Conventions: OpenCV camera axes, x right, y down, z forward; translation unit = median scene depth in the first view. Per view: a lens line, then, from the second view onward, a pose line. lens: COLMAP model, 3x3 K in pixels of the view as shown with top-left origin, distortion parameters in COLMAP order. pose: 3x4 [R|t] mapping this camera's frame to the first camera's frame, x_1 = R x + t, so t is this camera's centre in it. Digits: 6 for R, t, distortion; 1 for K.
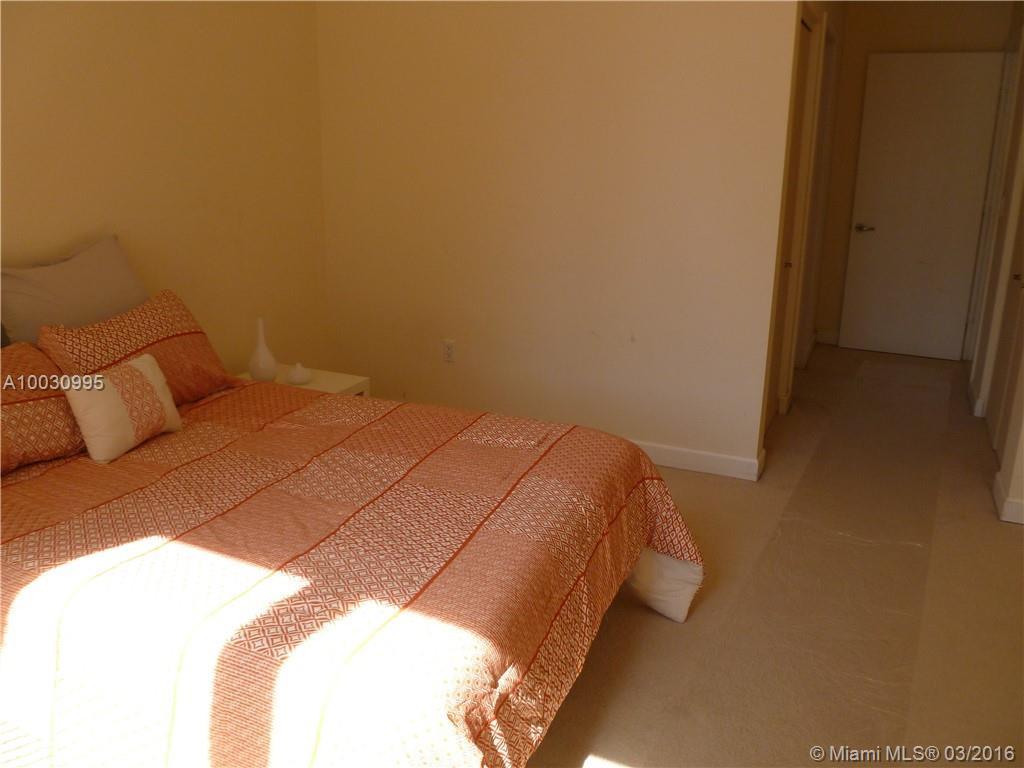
lens RADIAL K [[855.3, 0, 512.0], [0, 855.3, 384.0], [0, 0, 1]] dist [-0.084445, -0.001589]
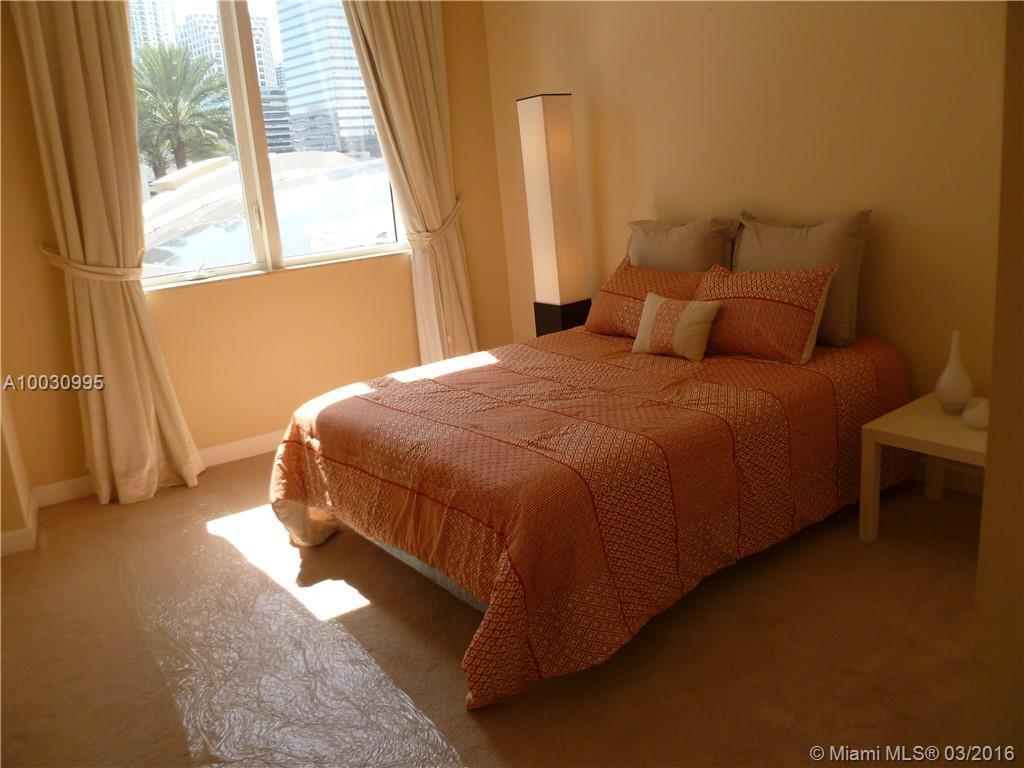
lens RADIAL K [[855.3, 0, 512.0], [0, 855.3, 384.0], [0, 0, 1]] dist [-0.084445, -0.001589]
pose [[-0.513418, 0.238850, -0.824228, 0.869390], [-0.164243, 0.915377, 0.367571, -0.365383], [0.842274, 0.324091, -0.430742, 1.420161]]
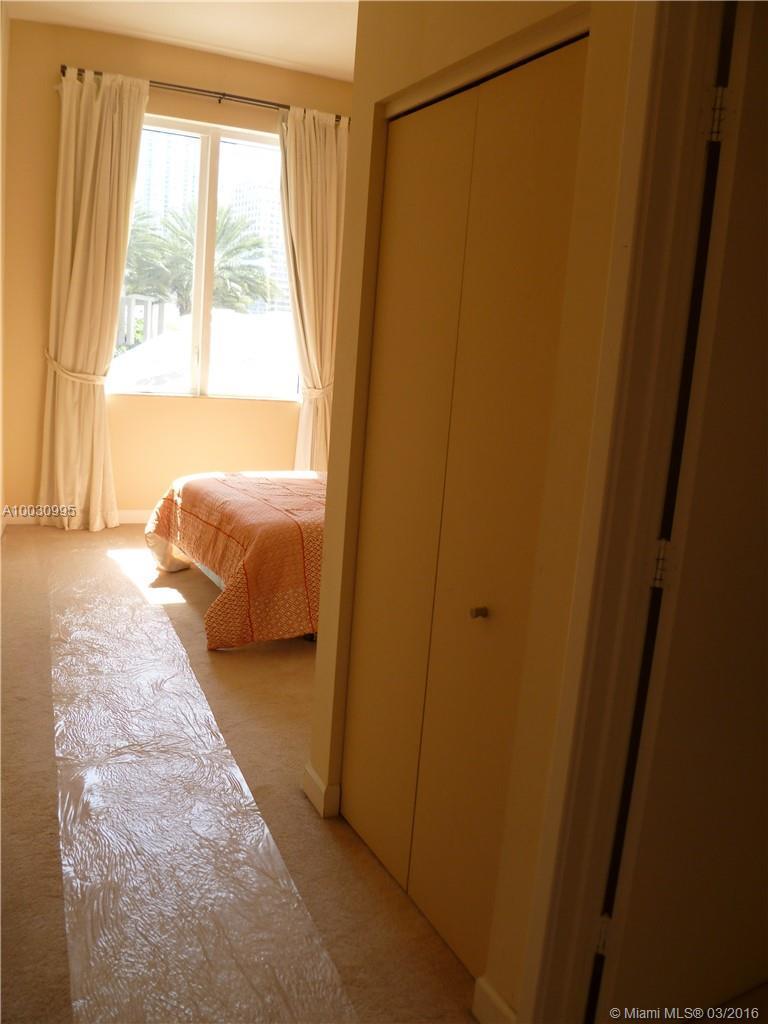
lens RADIAL K [[855.3, 0, 384.0], [0, 855.3, 512.0], [0, 0, 1]] dist [-0.084445, -0.001589]
pose [[-0.646173, 0.076702, -0.759327, 1.188383], [-0.290682, 0.895209, 0.337794, -0.550701], [0.705666, 0.438996, -0.556164, 2.096306]]
